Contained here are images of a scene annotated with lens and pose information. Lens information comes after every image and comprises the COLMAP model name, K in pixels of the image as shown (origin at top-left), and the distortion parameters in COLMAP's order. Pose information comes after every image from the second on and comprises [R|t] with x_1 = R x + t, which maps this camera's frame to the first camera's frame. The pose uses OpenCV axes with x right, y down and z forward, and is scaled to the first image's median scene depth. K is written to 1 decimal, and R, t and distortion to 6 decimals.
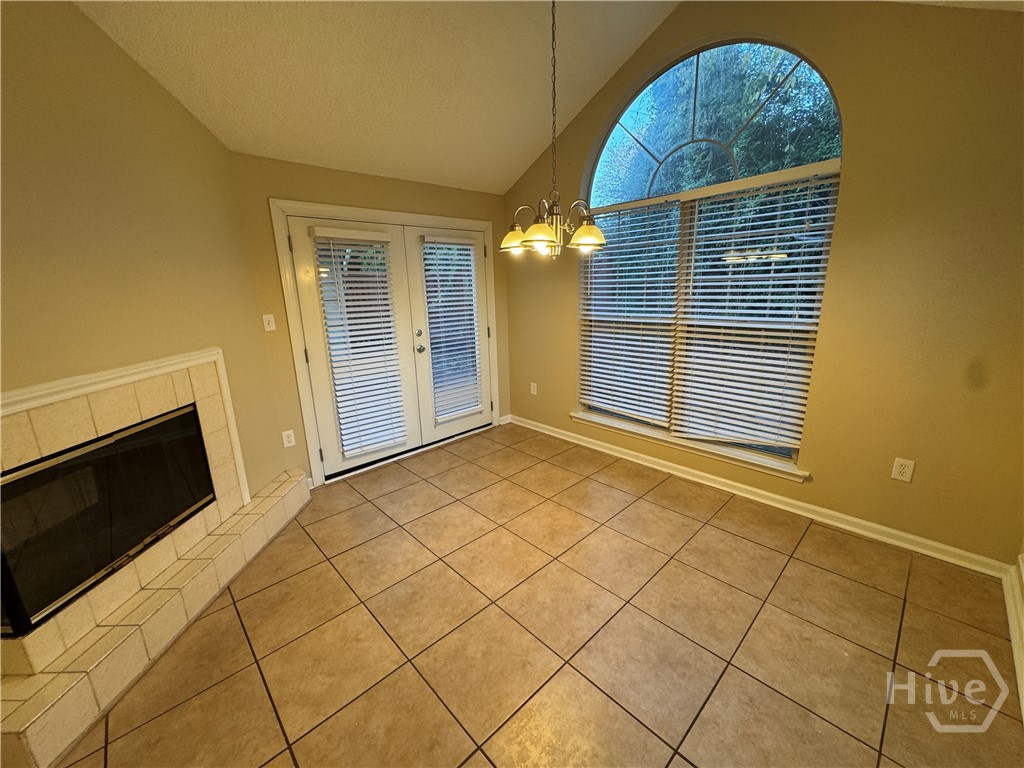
lens RADIAL K [[408.3, 0, 512.7], [0, 408.3, 381.3], [0, 0, 1]] dist [0.000527, -0.000085]
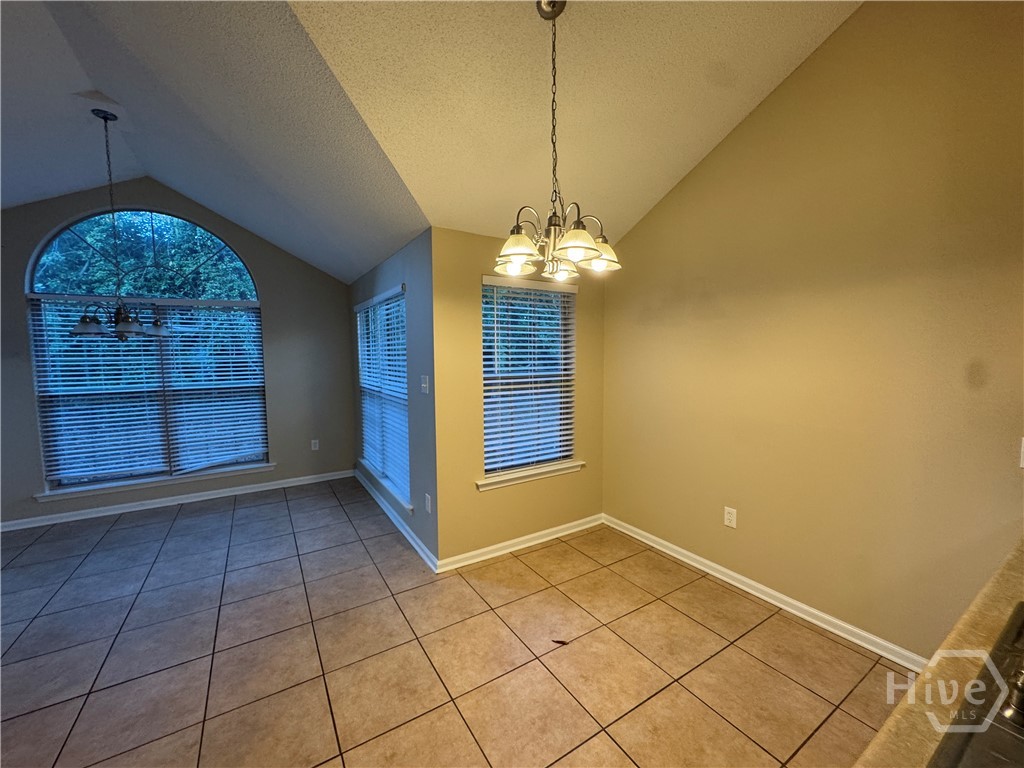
lens RADIAL K [[408.3, 0, 512.7], [0, 408.3, 381.3], [0, 0, 1]] dist [0.000527, -0.000085]
pose [[0.195988, -0.041898, 0.979711, -0.876833], [0.231039, 0.972933, -0.004611, 0.128628], [-0.953000, 0.227255, 0.200363, -0.470911]]
